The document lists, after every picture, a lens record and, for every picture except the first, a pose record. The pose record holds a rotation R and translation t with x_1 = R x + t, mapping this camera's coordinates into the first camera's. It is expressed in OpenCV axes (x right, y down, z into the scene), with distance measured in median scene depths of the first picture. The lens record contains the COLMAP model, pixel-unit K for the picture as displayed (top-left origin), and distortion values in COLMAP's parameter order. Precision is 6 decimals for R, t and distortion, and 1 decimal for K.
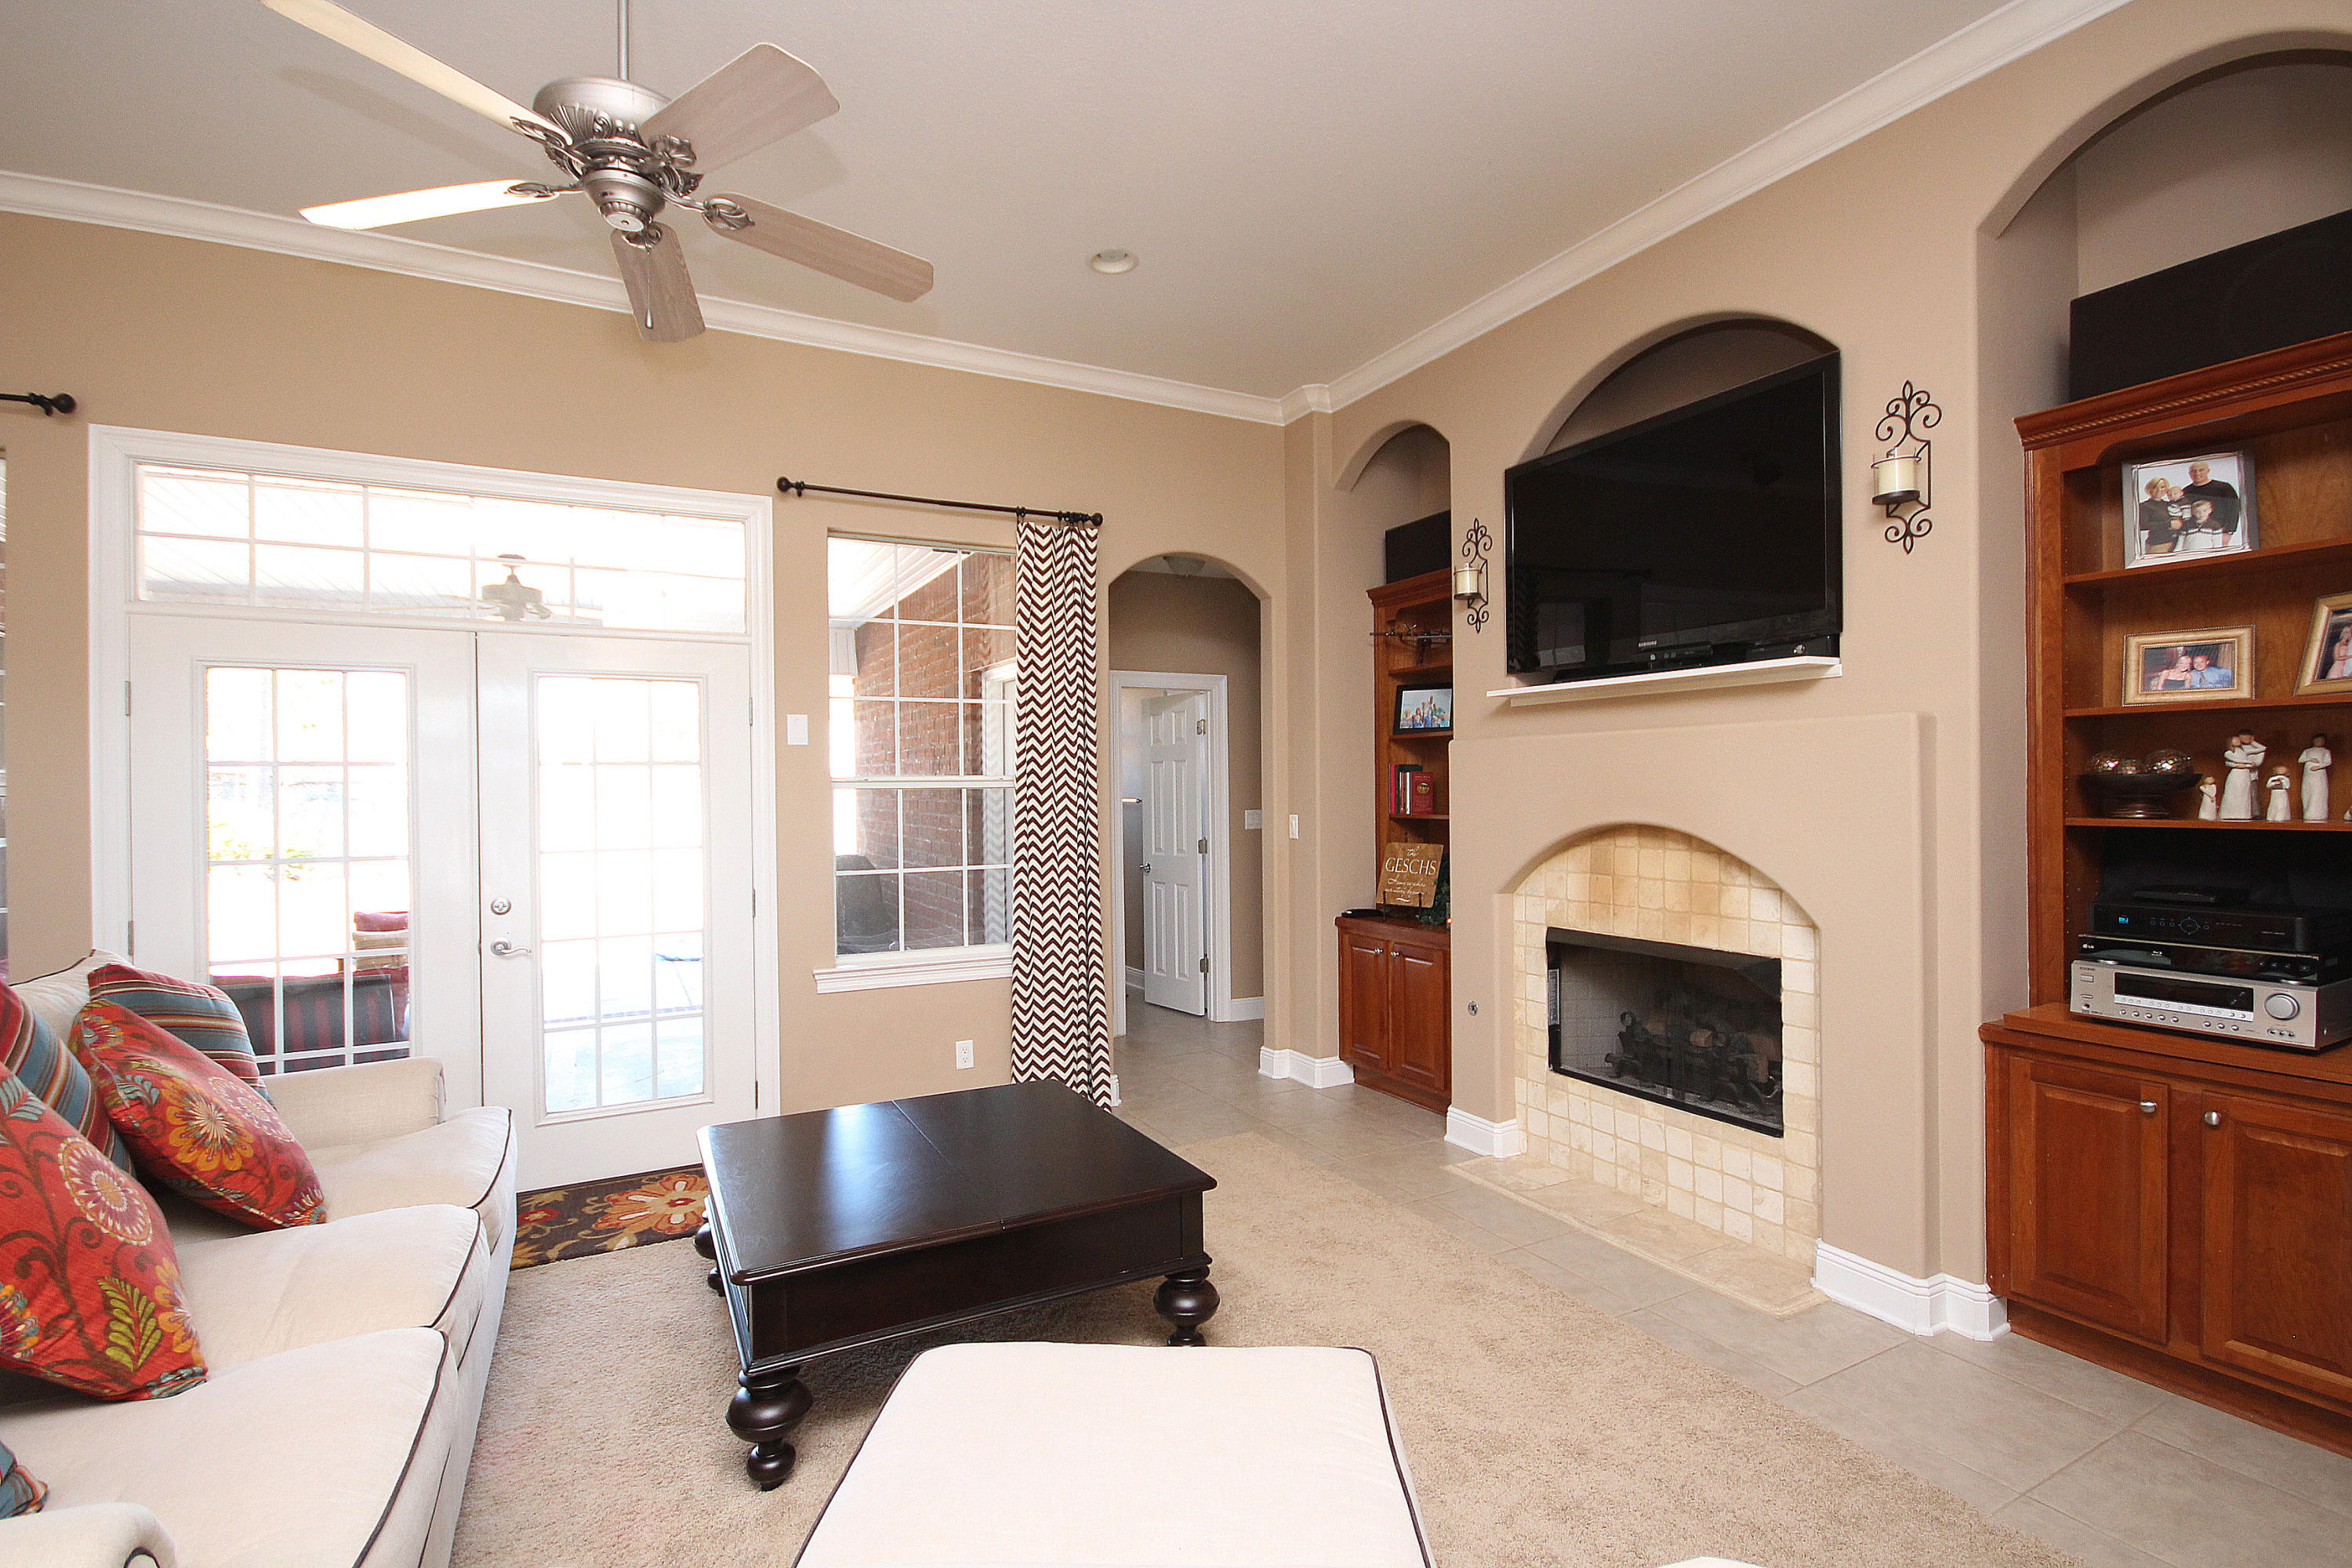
lens RADIAL K [[1080.3, 0, 1175.9], [0, 1080.3, 790.5], [0, 0, 1]] dist [-0.001684, -0.003468]
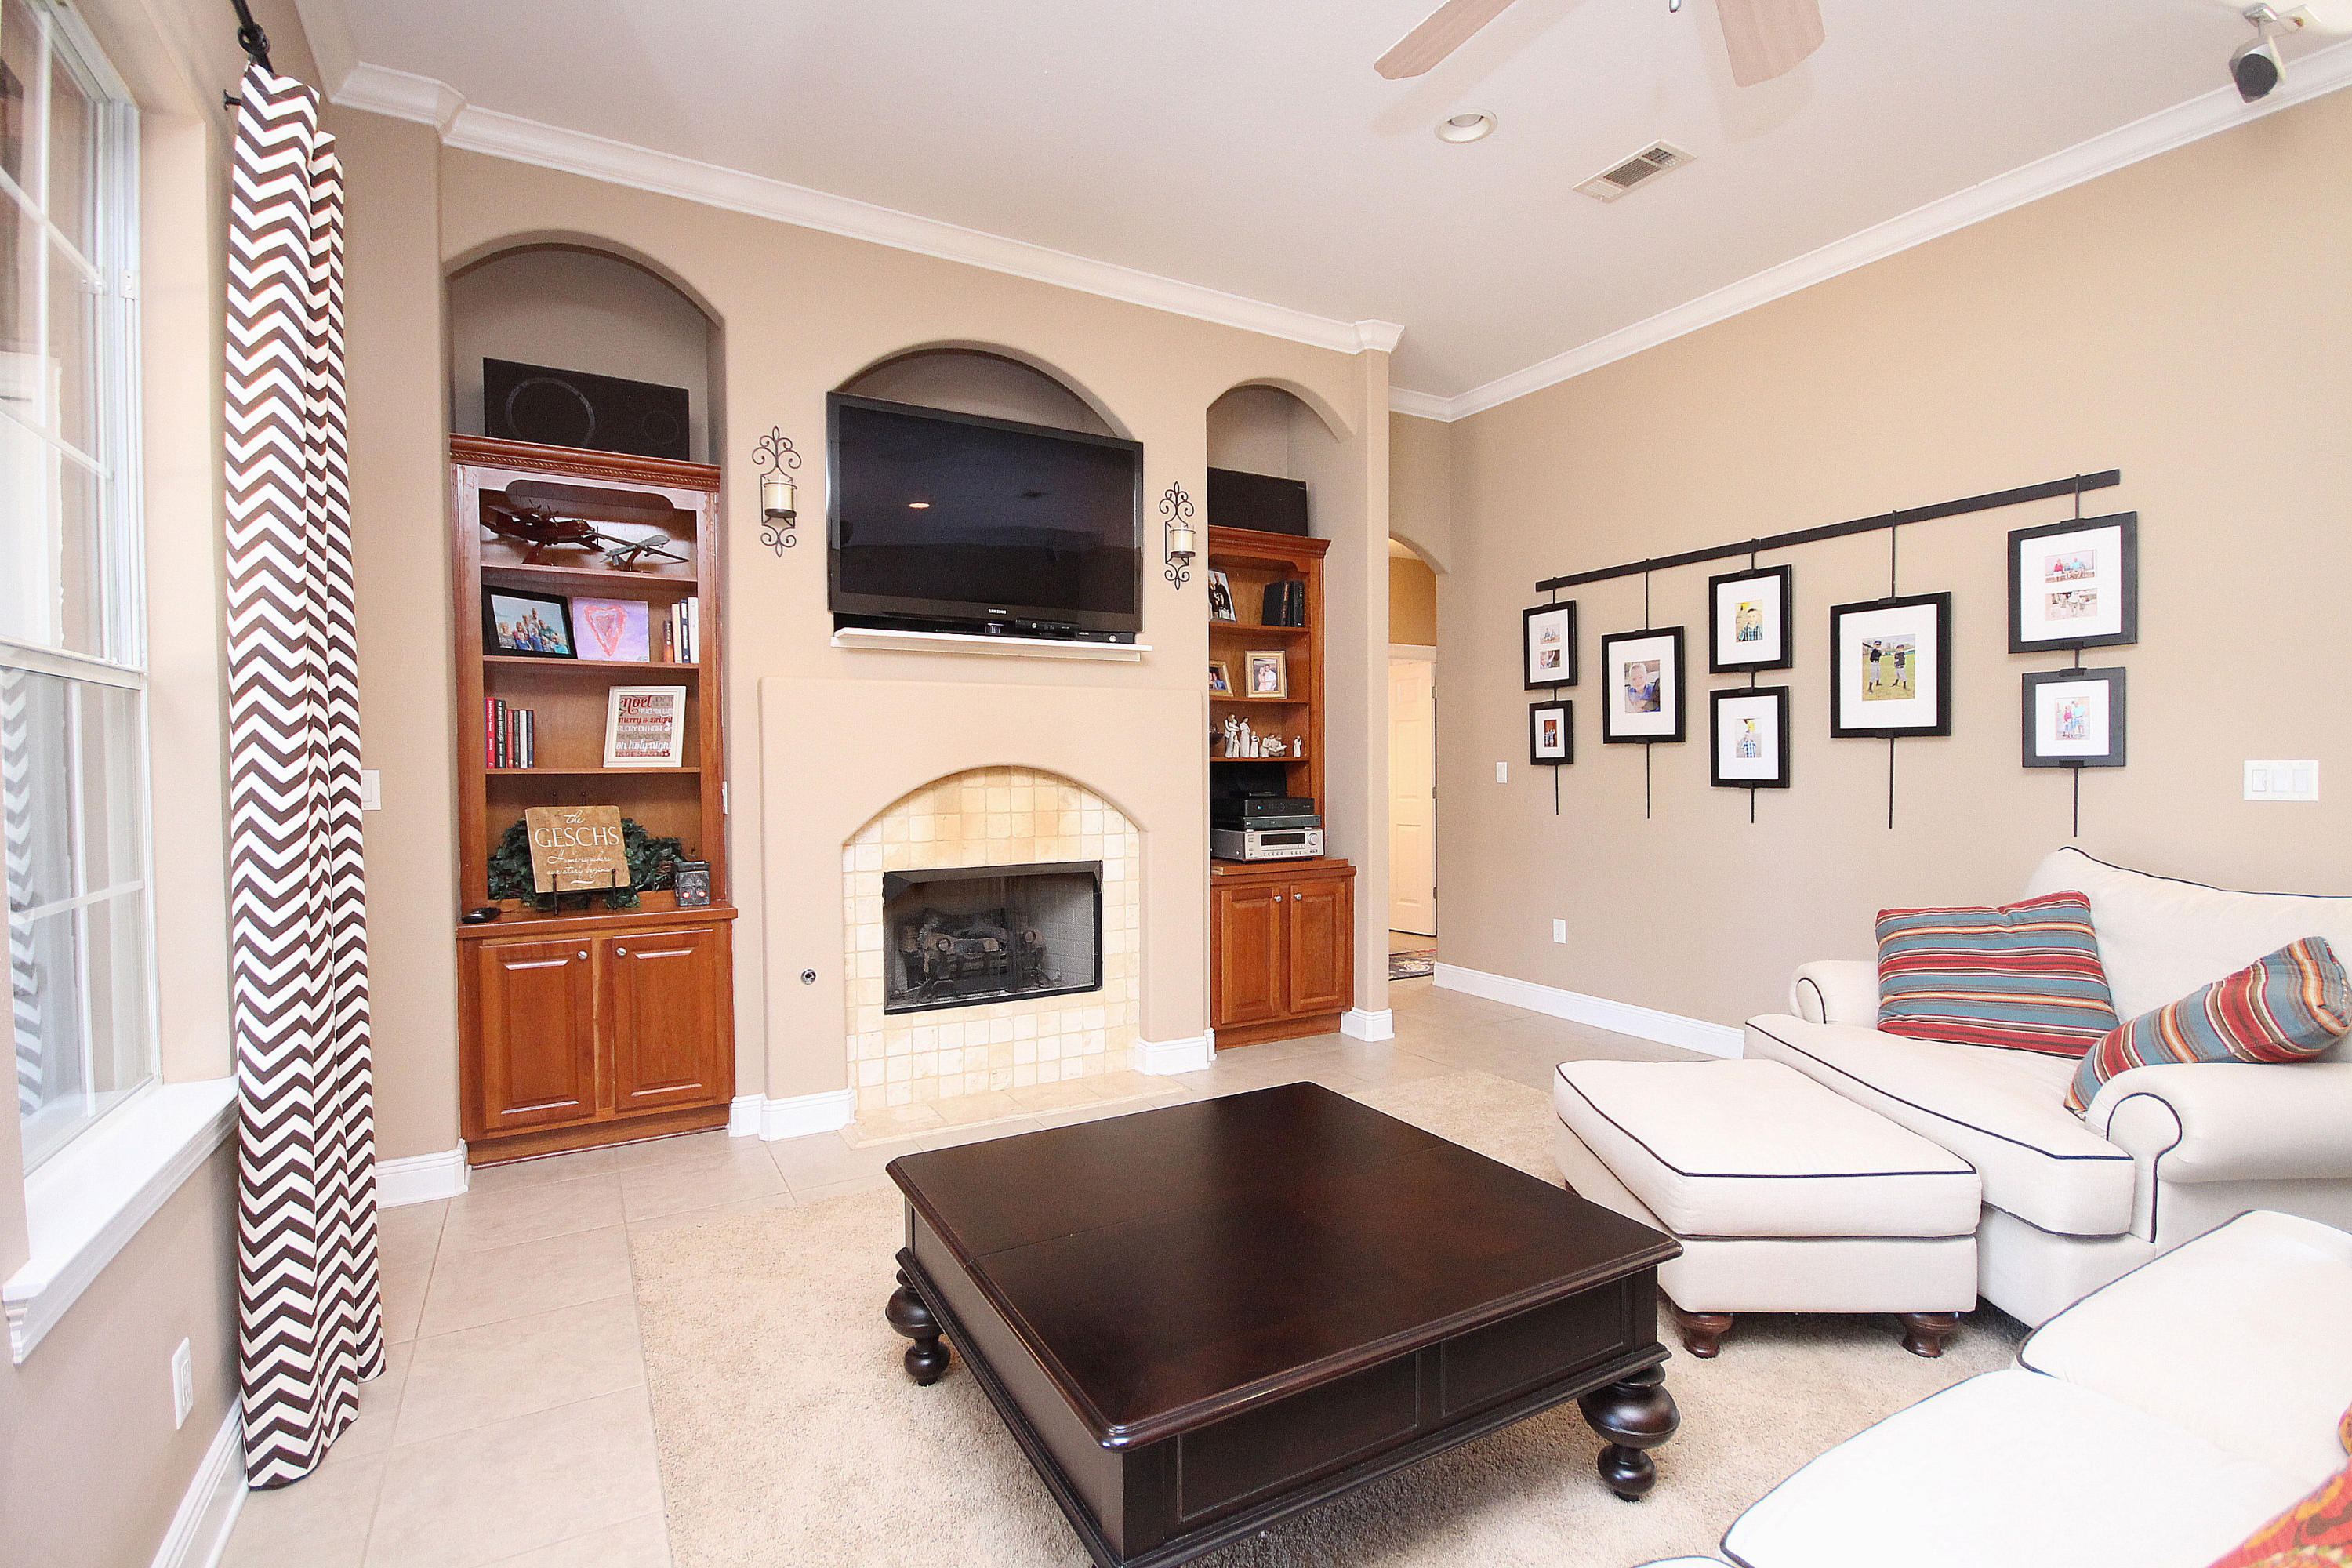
lens RADIAL K [[1087.9, 0, 1176.7], [0, 1087.9, 788.6], [0, 0, 1]] dist [-0.001432, -0.001576]
pose [[-0.028308, -0.013563, 0.999507, -0.827648], [0.007854, 0.999874, 0.013790, 0.045058], [-0.999568, 0.008241, -0.028198, 0.932754]]
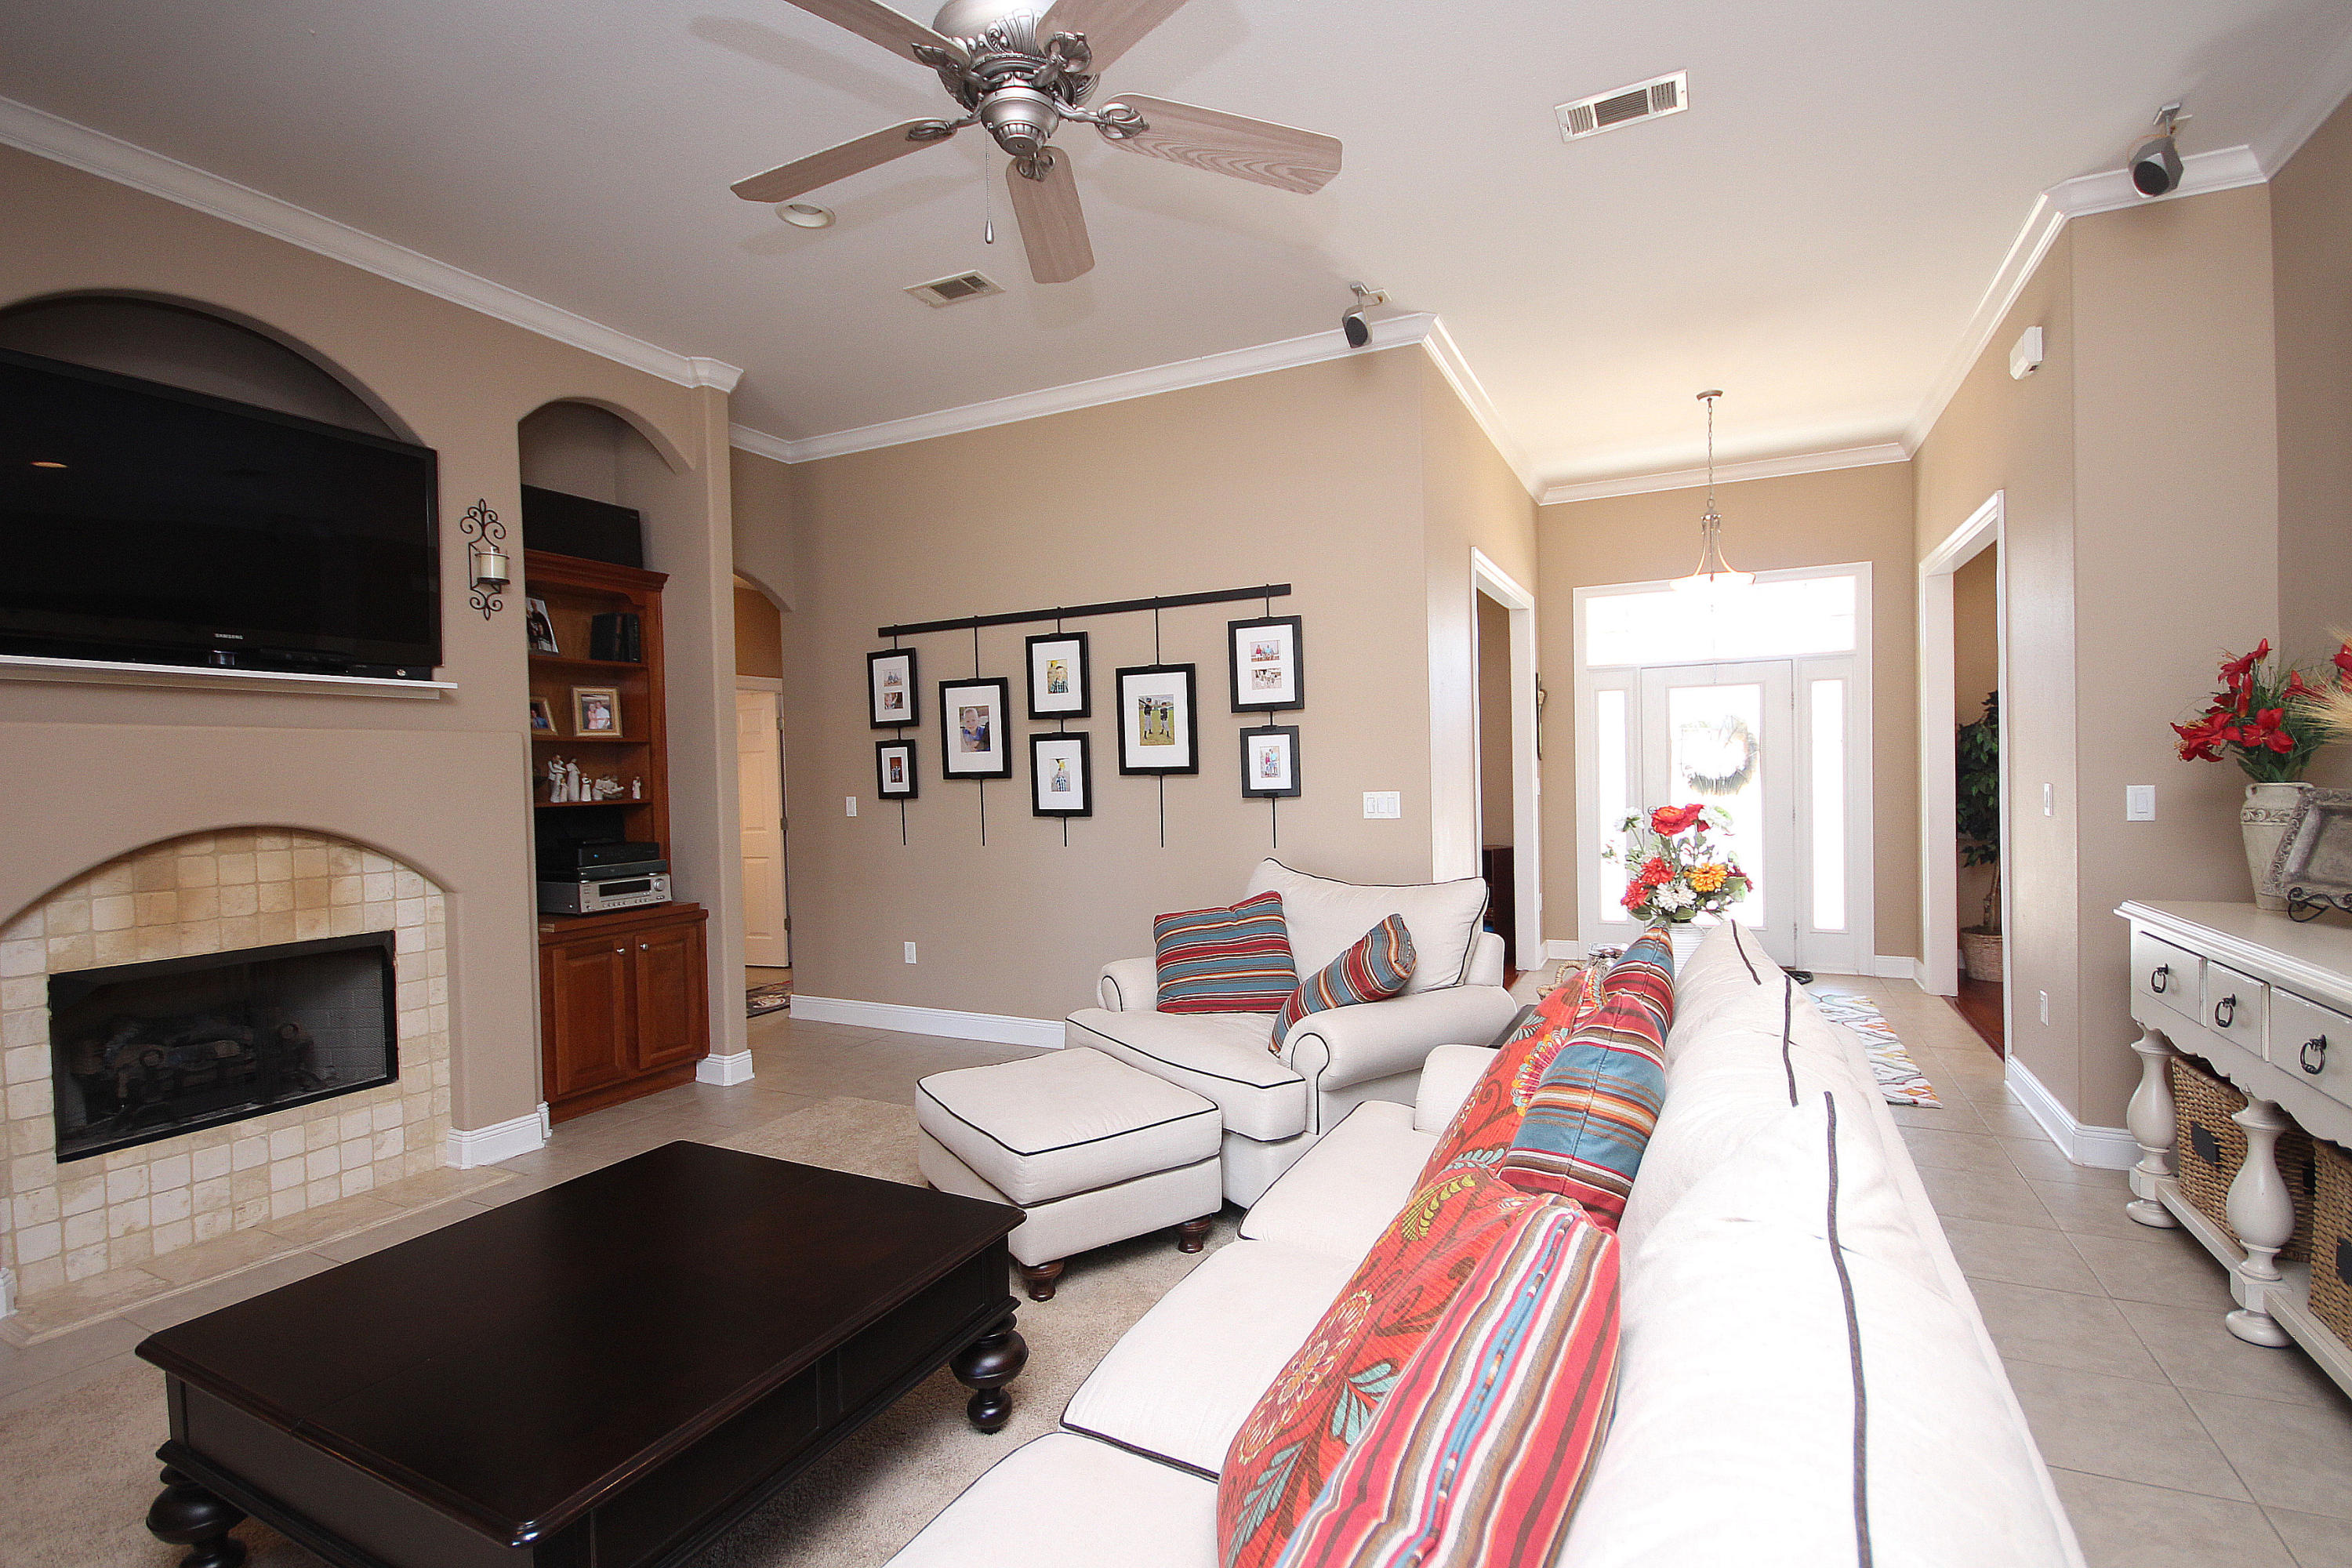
lens RADIAL K [[1080.3, 0, 1175.9], [0, 1080.3, 790.5], [0, 0, 1]] dist [-0.001684, -0.003468]
pose [[-0.578982, 0.009331, 0.815287, -0.897821], [0.031698, 0.999436, 0.011072, 0.016440], [-0.814724, 0.032253, -0.578951, 0.970246]]
